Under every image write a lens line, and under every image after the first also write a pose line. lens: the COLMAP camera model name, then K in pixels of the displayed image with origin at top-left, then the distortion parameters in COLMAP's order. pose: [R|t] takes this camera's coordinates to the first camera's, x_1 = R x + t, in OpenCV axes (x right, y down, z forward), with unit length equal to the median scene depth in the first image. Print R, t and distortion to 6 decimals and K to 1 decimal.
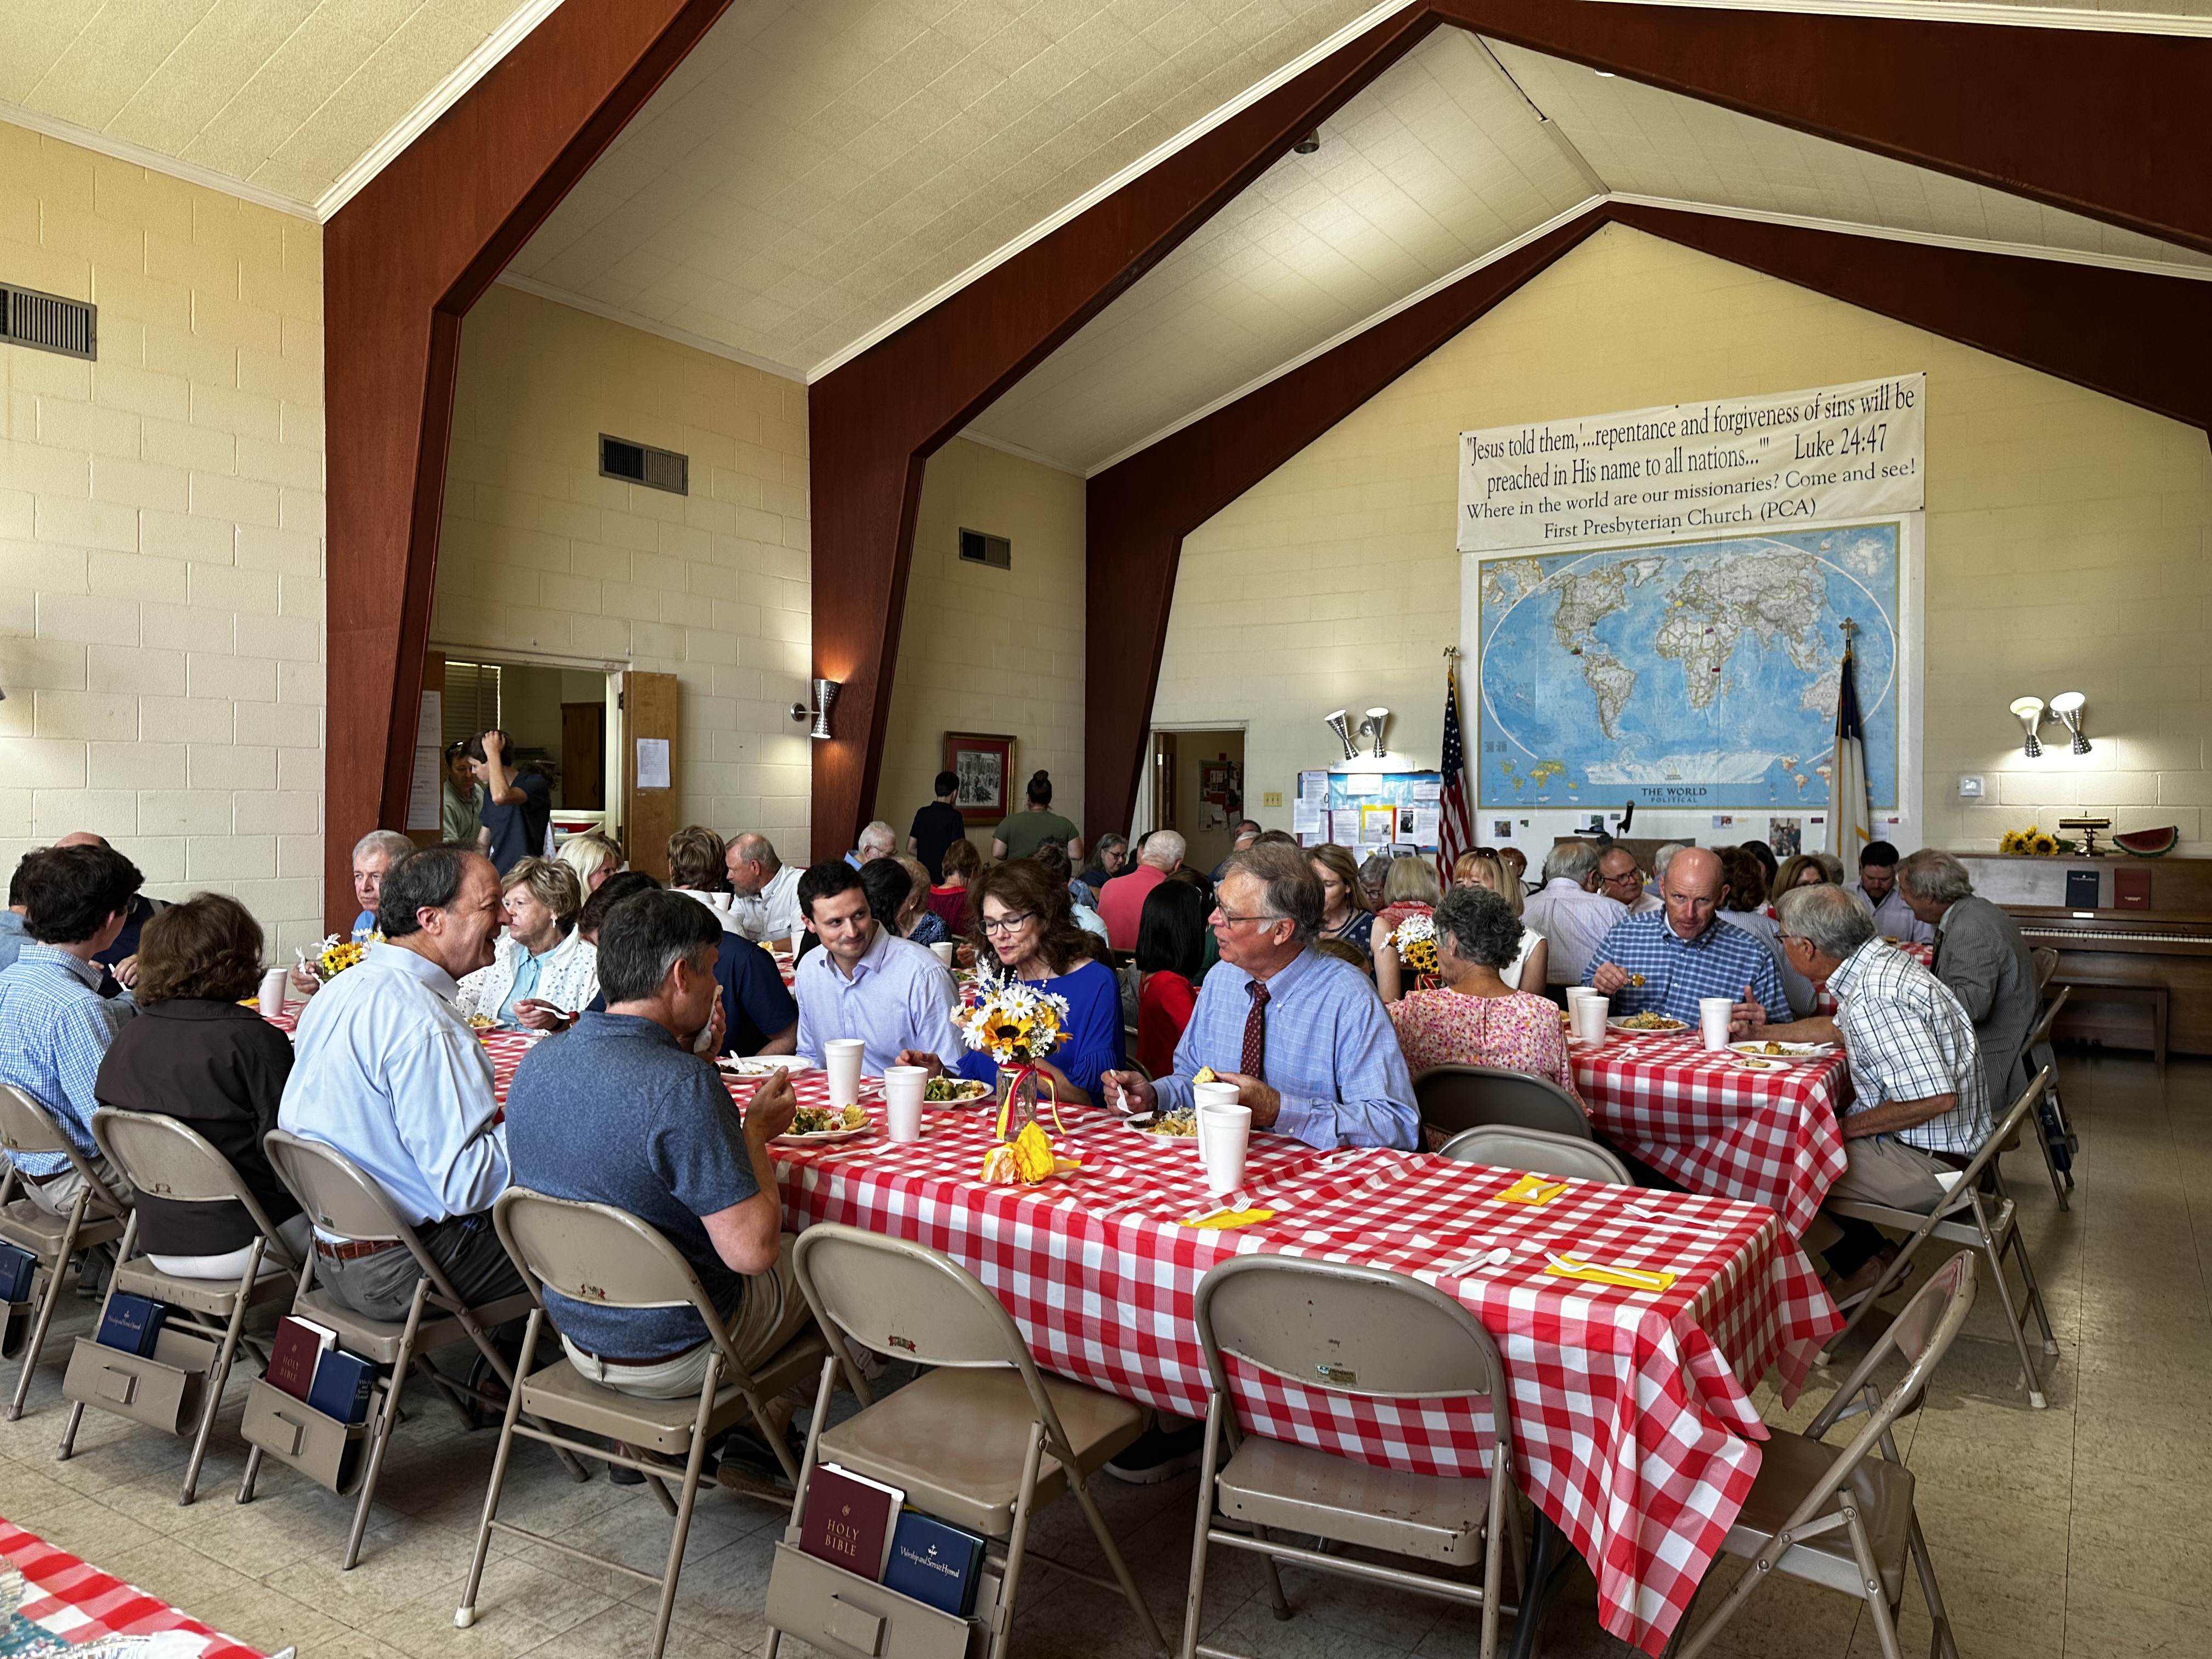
lens RADIAL K [[1564.3, 0, 1050.3], [0, 1564.3, 902.2], [0, 0, 1]] dist [0.042195, -0.053976]
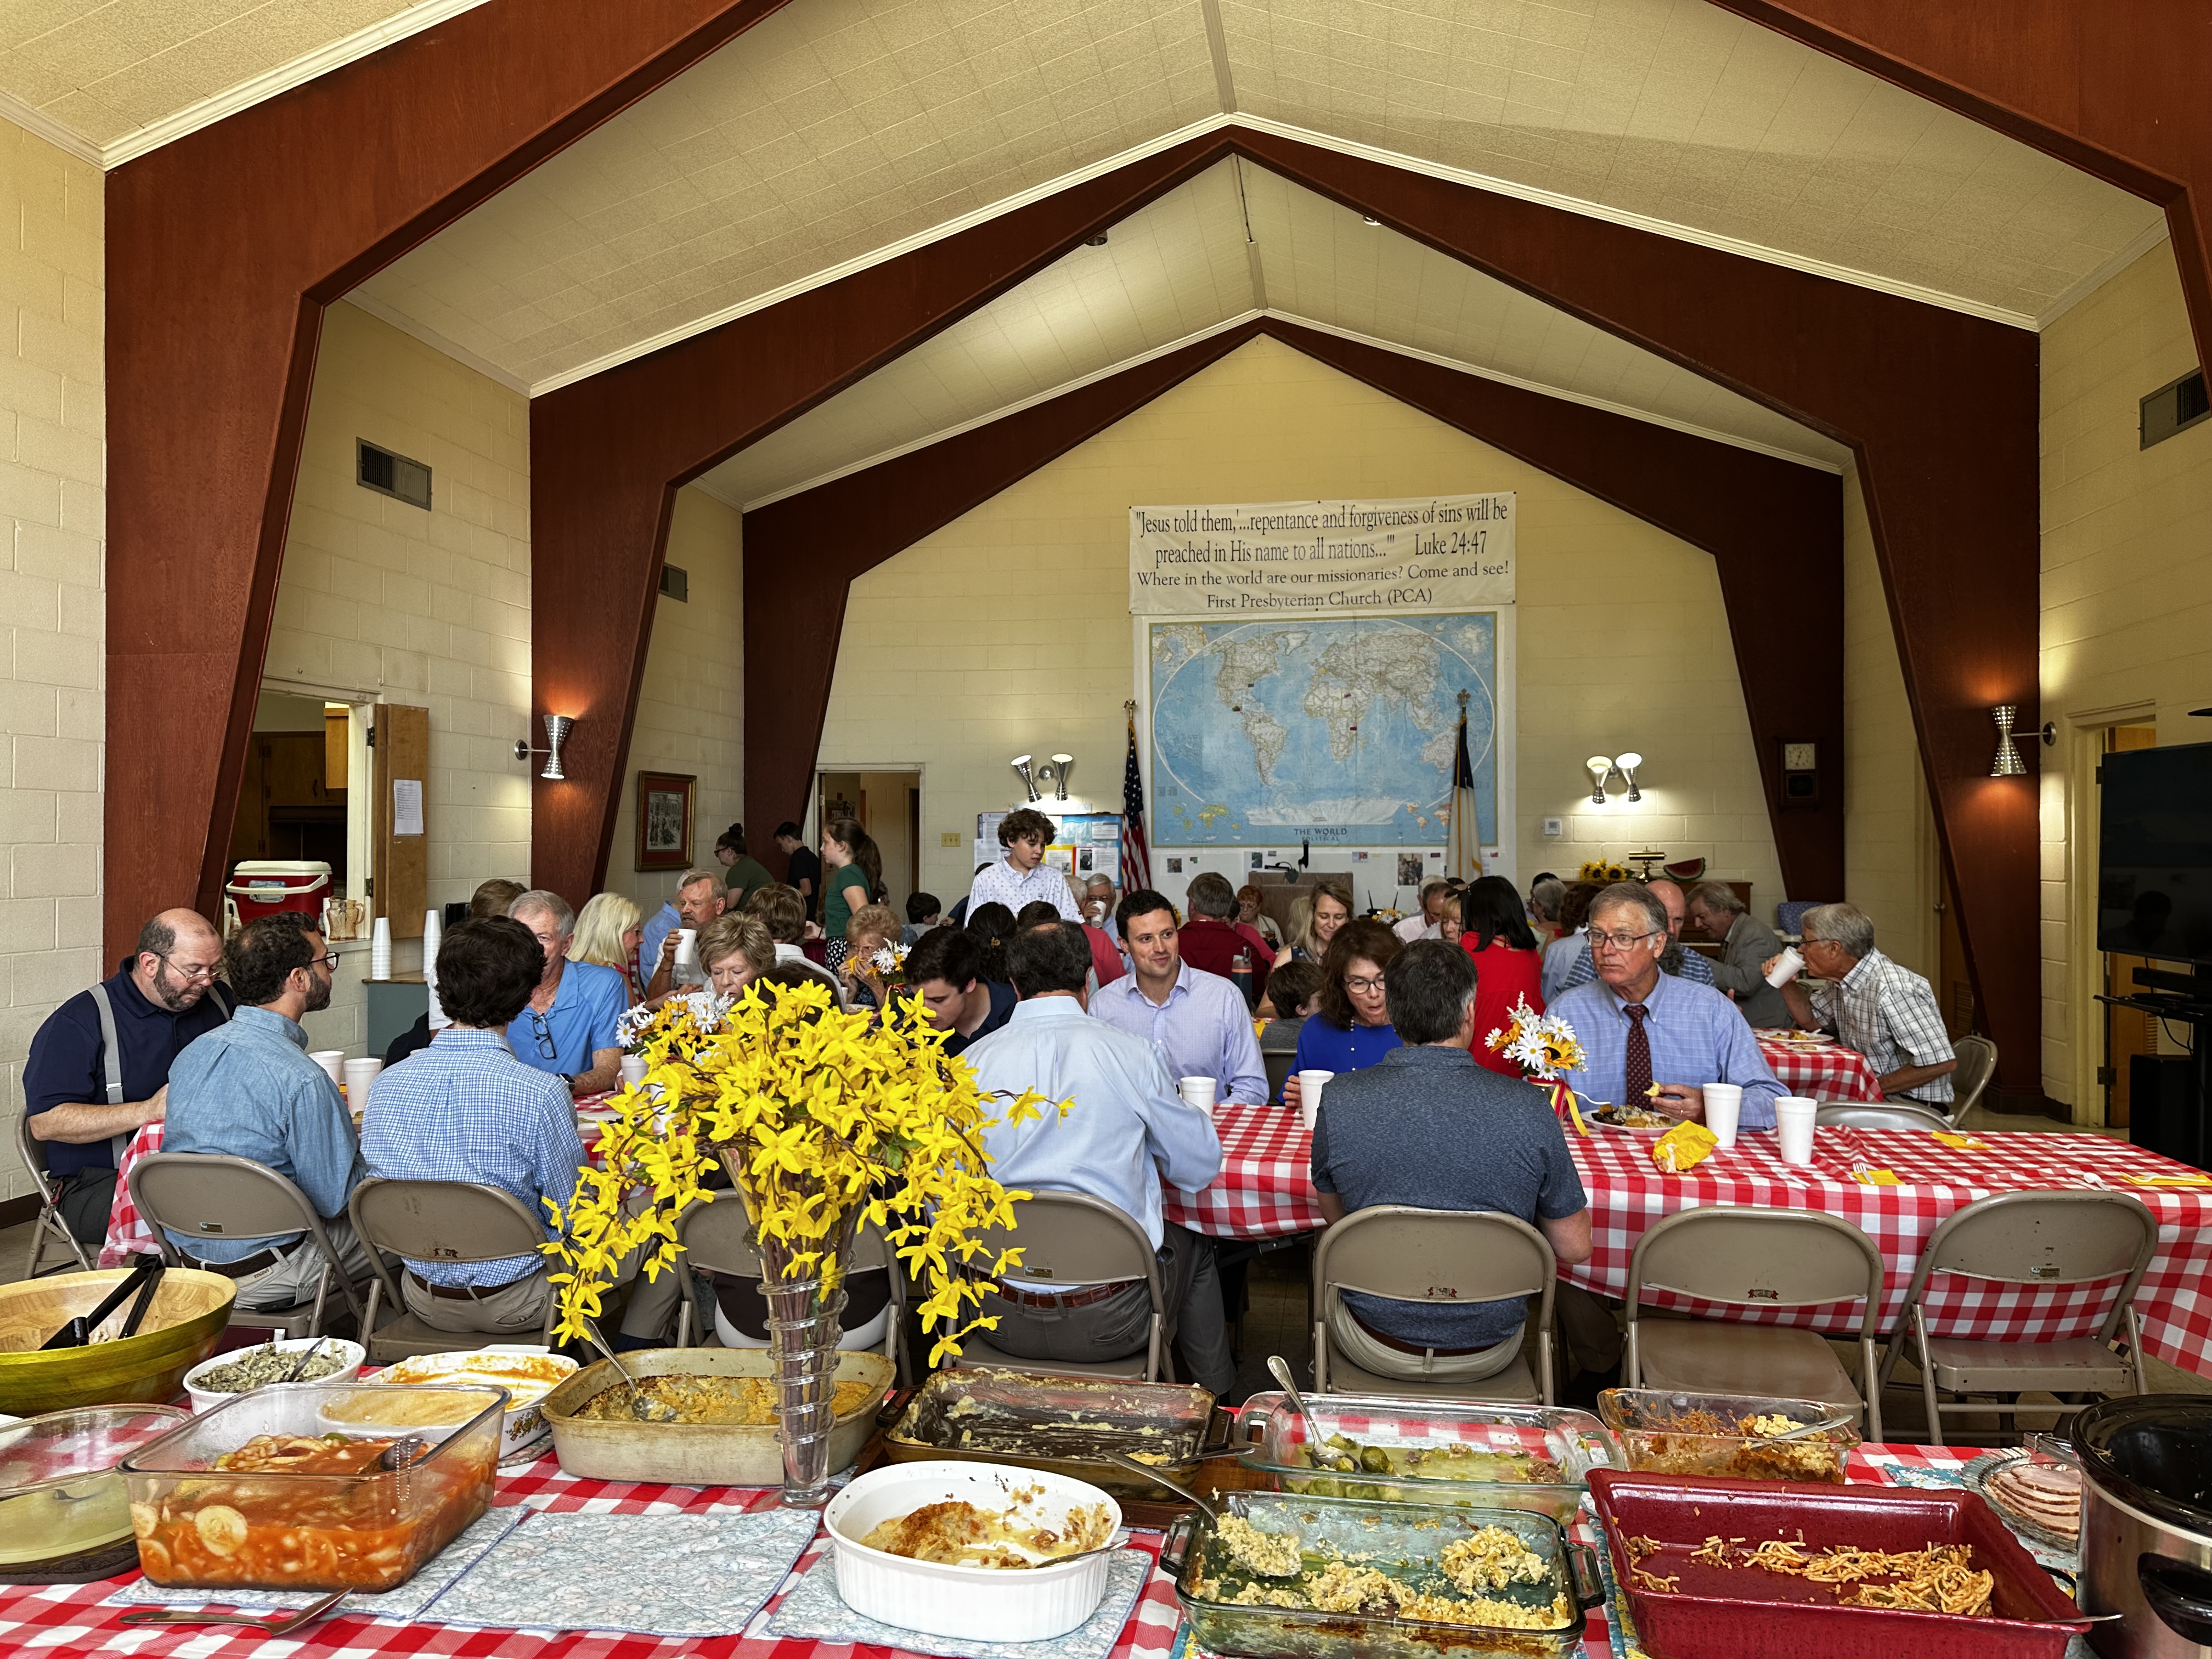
lens RADIAL K [[1564.3, 0, 1066.4], [0, 1564.3, 945.6], [0, 0, 1]] dist [0.042195, -0.053976]
pose [[0.911886, -0.034962, 0.408951, -0.266412], [0.031978, 0.999389, 0.014133, -0.008538], [-0.409195, 0.000190, 0.912447, 0.016455]]
